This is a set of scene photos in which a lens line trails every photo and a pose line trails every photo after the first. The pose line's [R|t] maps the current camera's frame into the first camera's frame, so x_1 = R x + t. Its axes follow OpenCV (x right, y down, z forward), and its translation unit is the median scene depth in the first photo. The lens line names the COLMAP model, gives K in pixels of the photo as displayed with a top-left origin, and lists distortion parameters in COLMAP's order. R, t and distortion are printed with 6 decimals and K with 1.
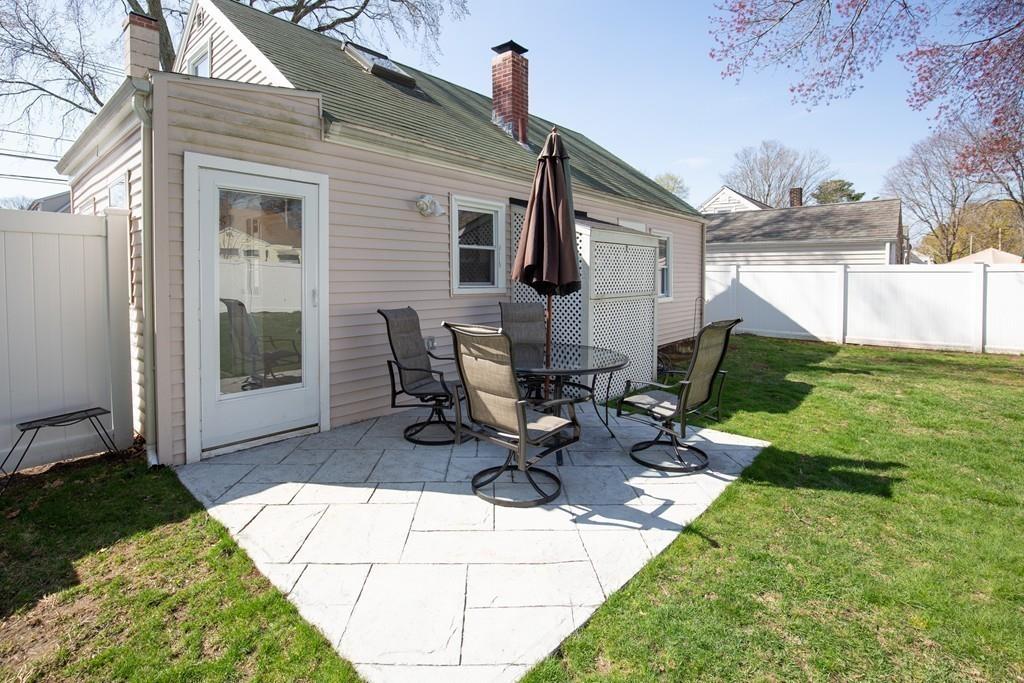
lens RADIAL K [[481.1, 0, 498.8], [0, 481.1, 310.2], [0, 0, 1]] dist [-0.022720, -0.000165]
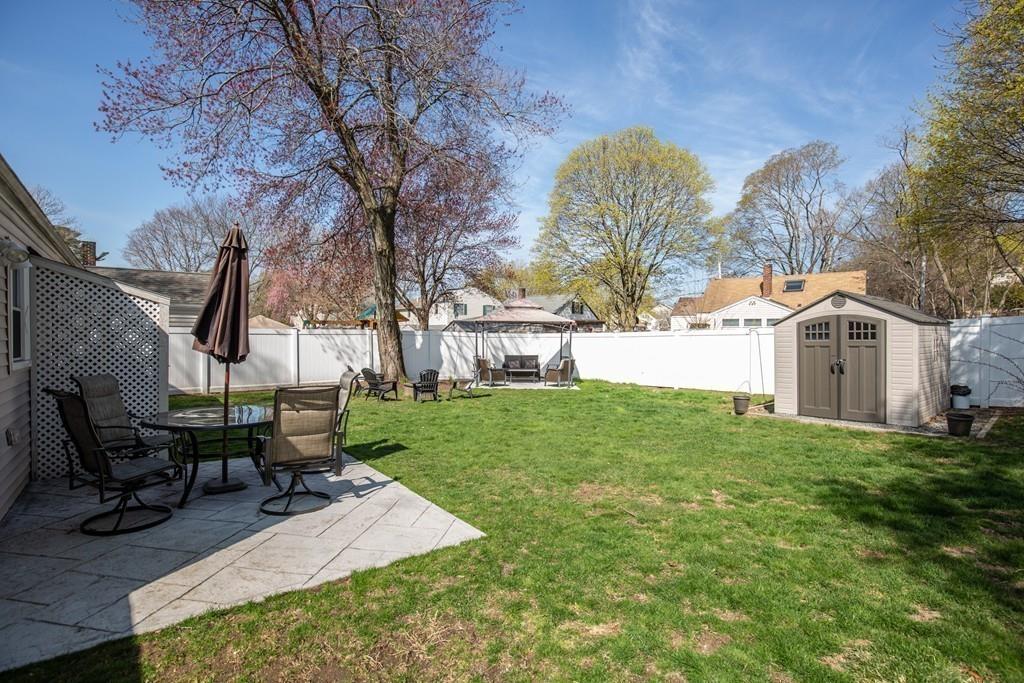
lens RADIAL K [[446.3, 0, 509.5], [0, 446.3, 350.7], [0, 0, 1]] dist [-0.000790, -0.000111]
pose [[0.192810, -0.025419, 0.980907, -1.139547], [0.054289, 0.998410, 0.015202, -0.055471], [-0.979733, 0.050321, 0.193883, 0.154349]]
